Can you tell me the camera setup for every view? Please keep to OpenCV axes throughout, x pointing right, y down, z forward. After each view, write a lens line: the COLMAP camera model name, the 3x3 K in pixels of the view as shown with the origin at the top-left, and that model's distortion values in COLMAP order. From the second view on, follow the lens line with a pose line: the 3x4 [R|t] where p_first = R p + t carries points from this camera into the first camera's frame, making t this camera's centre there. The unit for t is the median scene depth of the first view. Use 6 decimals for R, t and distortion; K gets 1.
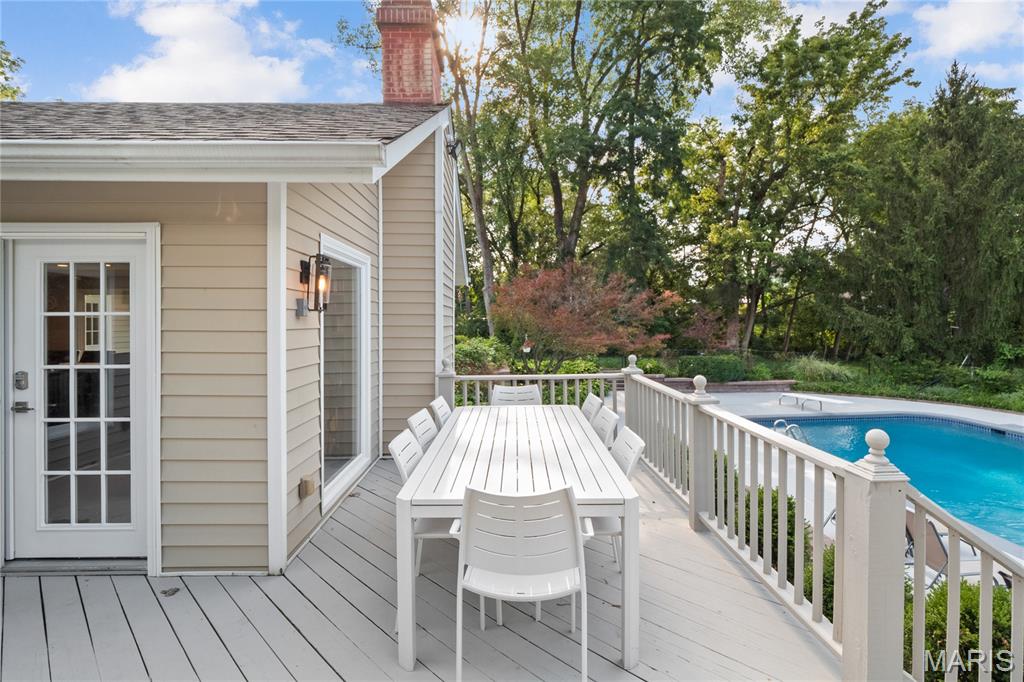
lens RADIAL K [[478.9, 0, 533.0], [0, 478.9, 318.7], [0, 0, 1]] dist [-0.007642, 0.000399]
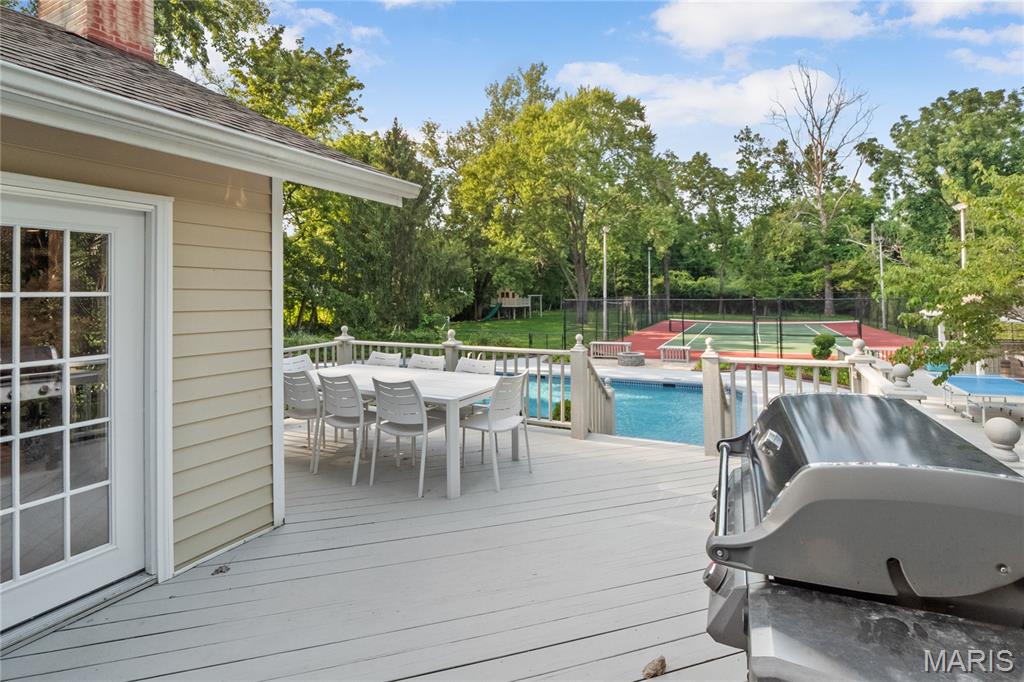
lens RADIAL K [[482.1, 0, 508.5], [0, 482.1, 285.4], [0, 0, 1]] dist [-0.003008, -0.000249]
pose [[0.507619, 0.009482, 0.861530, -0.193103], [0.017637, 0.999616, -0.021394, 0.000725], [-0.861401, 0.026055, 0.507256, -0.008231]]
